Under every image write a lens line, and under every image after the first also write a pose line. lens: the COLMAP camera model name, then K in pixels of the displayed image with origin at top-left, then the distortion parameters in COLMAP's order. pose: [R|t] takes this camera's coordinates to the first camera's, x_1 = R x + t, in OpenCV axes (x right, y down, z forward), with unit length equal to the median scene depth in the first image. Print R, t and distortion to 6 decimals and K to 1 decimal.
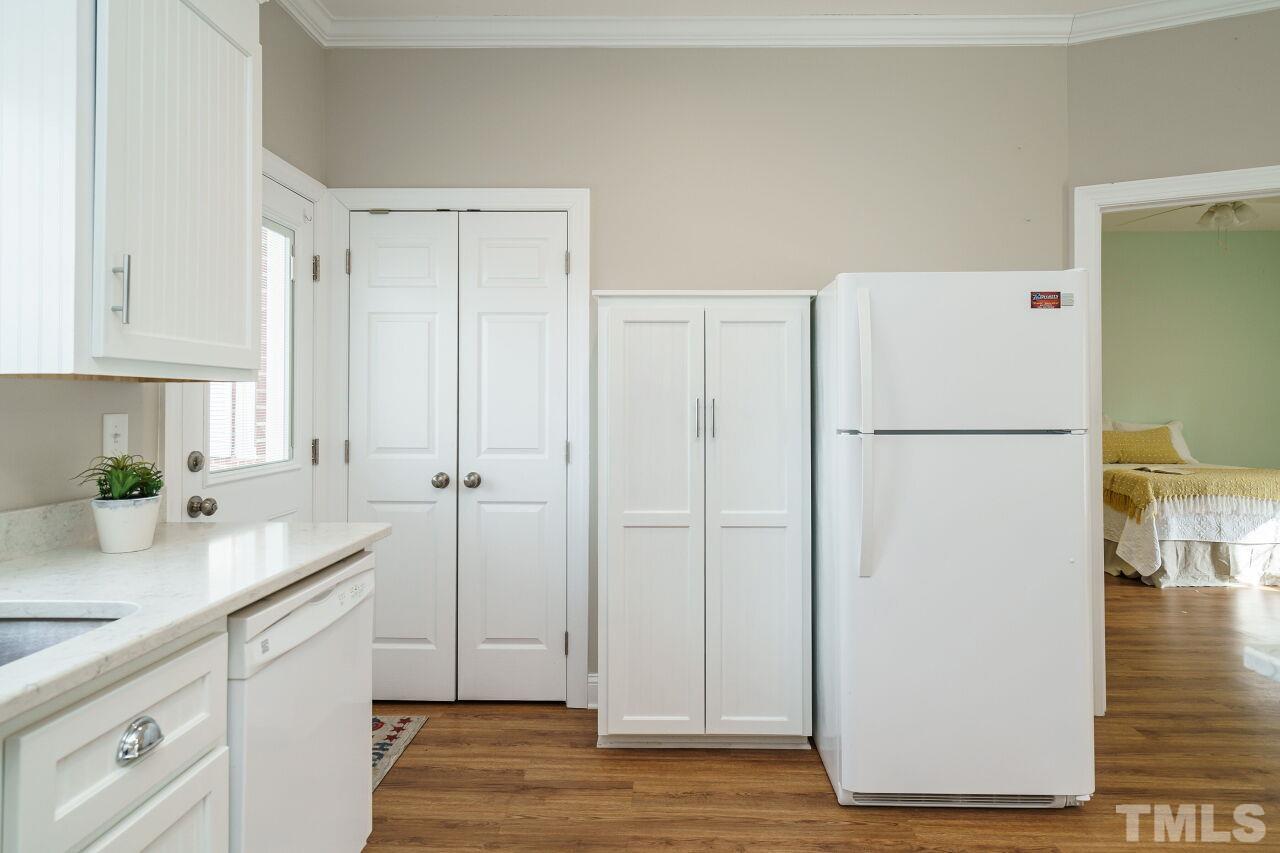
lens RADIAL K [[754.6, 0, 641.2], [0, 754.6, 392.4], [0, 0, 1]] dist [0.007649, -0.000423]
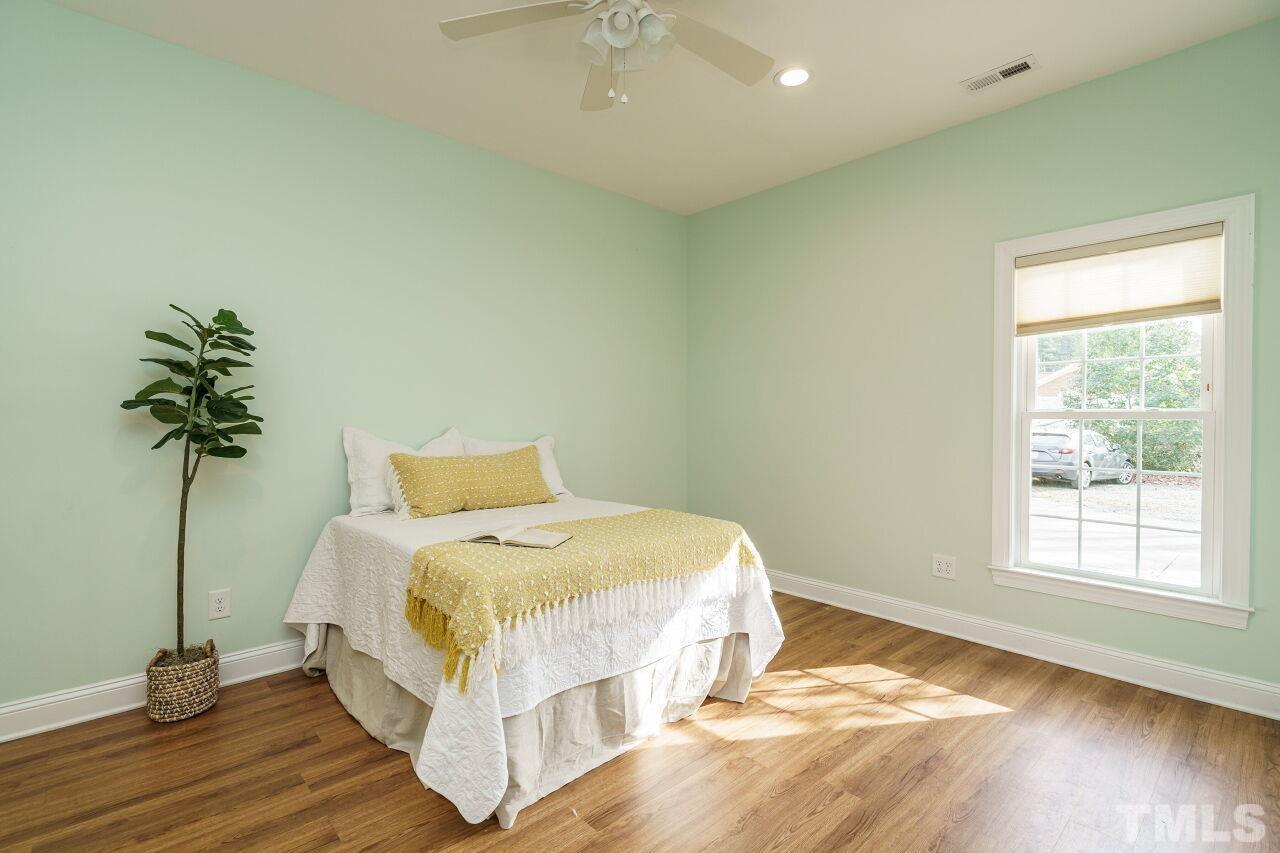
lens RADIAL K [[634.4, 0, 636.3], [0, 634.4, 436.2], [0, 0, 1]] dist [0.001324, -0.000034]
pose [[0.740594, -0.023123, 0.671555, 0.492480], [-0.009518, 0.998947, 0.044891, 0.015823], [-0.671886, -0.039638, 0.739593, 0.677964]]
